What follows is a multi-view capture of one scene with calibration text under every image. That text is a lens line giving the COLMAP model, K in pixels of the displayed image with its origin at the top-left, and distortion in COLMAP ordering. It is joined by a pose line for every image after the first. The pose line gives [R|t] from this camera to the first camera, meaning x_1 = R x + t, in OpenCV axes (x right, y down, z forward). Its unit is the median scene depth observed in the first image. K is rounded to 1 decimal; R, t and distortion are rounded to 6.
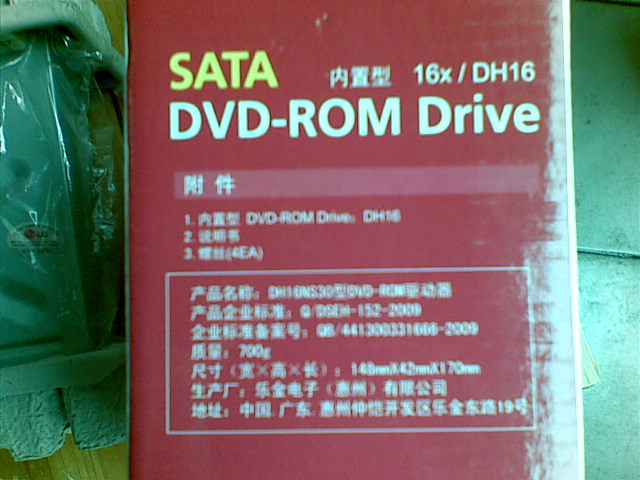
lens RADIAL K [[591.7, 0, 356.9], [0, 591.7, 239.7], [0, 0, 1]] dist [0.063838, -0.150120]
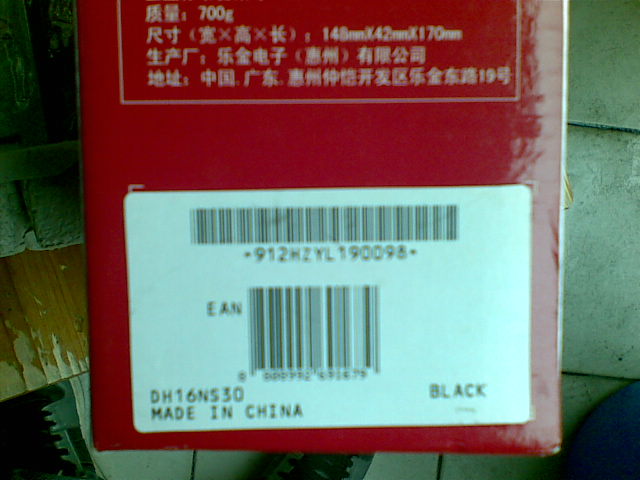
lens RADIAL K [[591.7, 0, 356.9], [0, 591.7, 239.7], [0, 0, 1]] dist [0.063838, -0.150120]
pose [[0.999023, 0.014347, 0.041794, 0.009514], [-0.020136, 0.989722, 0.141580, 0.400559], [-0.039333, -0.142283, 0.989044, 0.044858]]
